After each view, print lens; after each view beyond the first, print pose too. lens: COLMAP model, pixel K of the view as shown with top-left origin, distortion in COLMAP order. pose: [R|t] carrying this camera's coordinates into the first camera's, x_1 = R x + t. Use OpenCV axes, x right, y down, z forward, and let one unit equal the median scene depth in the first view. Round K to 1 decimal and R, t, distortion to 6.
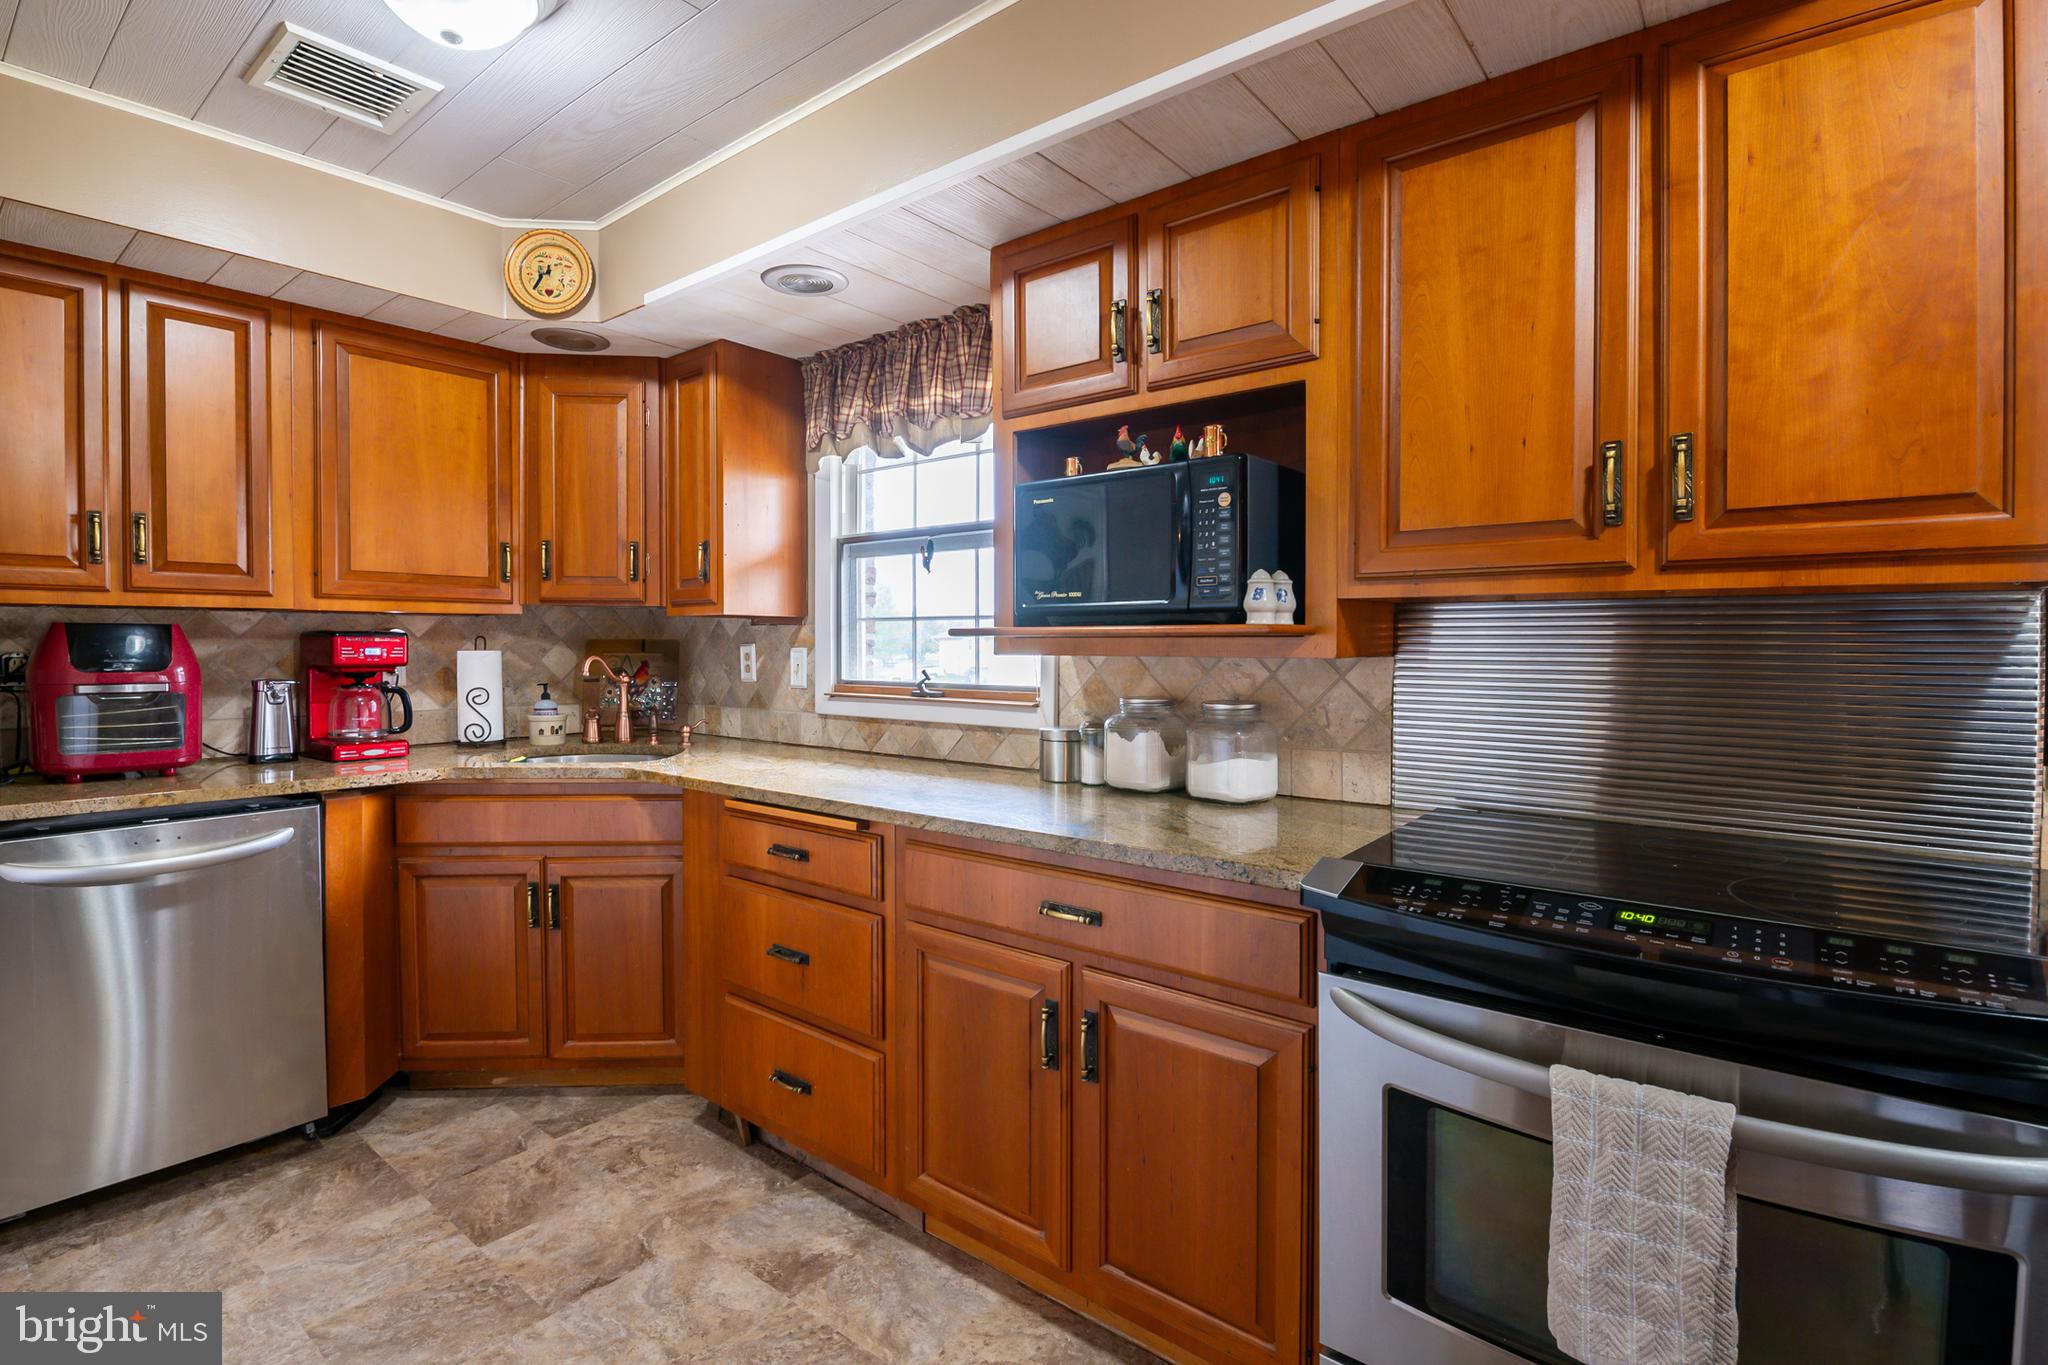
lens RADIAL K [[976.9, 0, 1017.6], [0, 976.9, 668.9], [0, 0, 1]] dist [-0.001070, 0.000032]
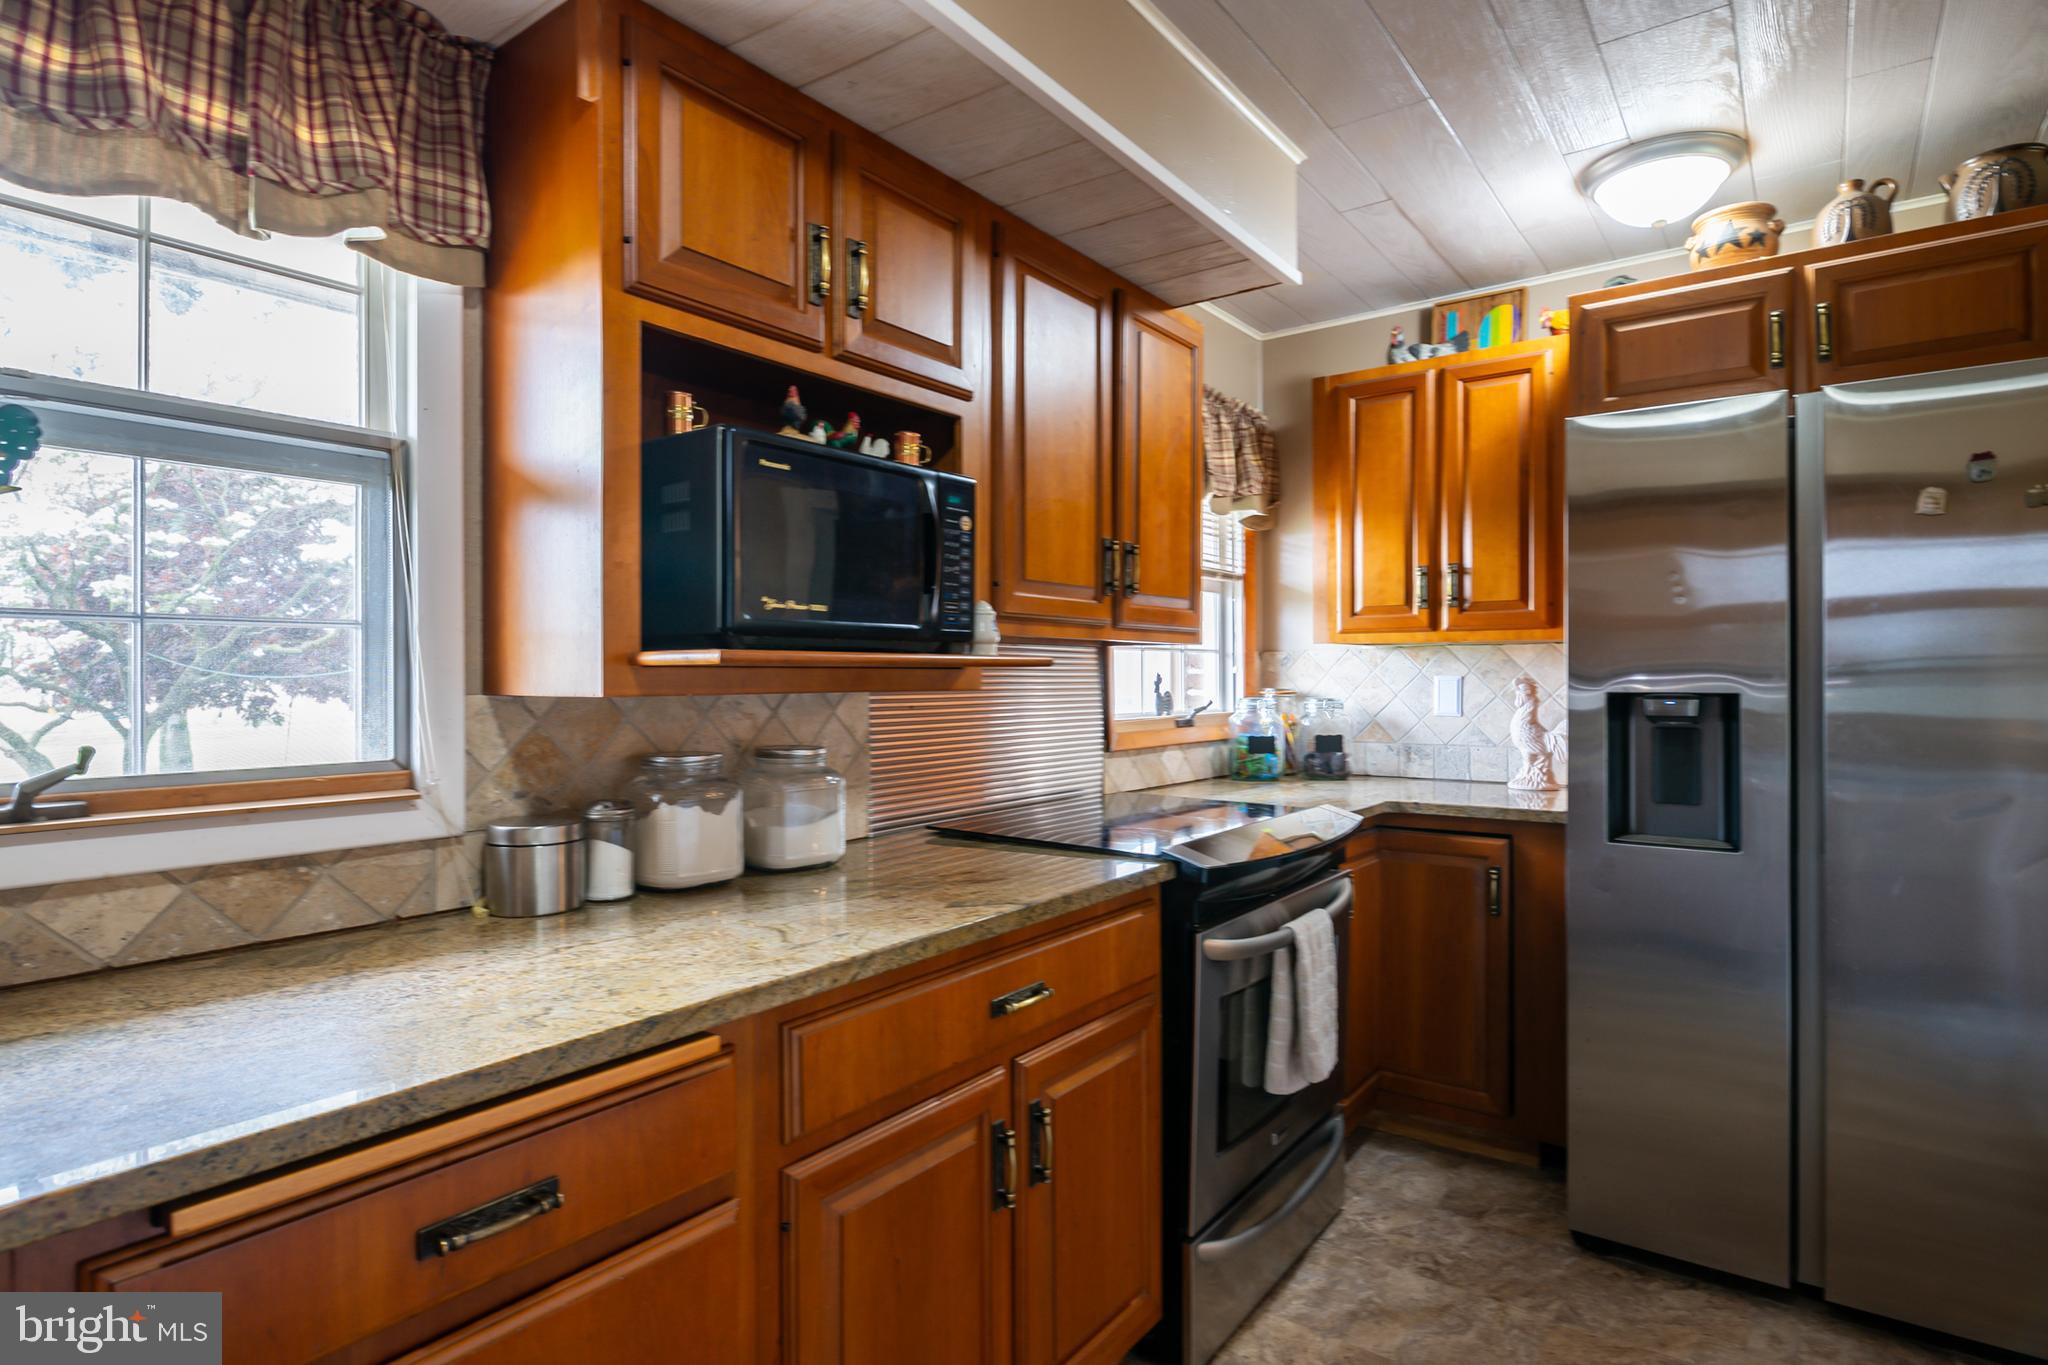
lens RADIAL K [[1080.1, 0, 1018.8], [0, 1080.1, 676.8], [0, 0, 1]] dist [-0.003238, 0.000016]
pose [[-0.041468, -0.001202, 0.999139, -0.678114], [0.031860, 0.999489, 0.002524, -0.020833], [-0.998632, 0.031938, -0.041408, 0.810135]]
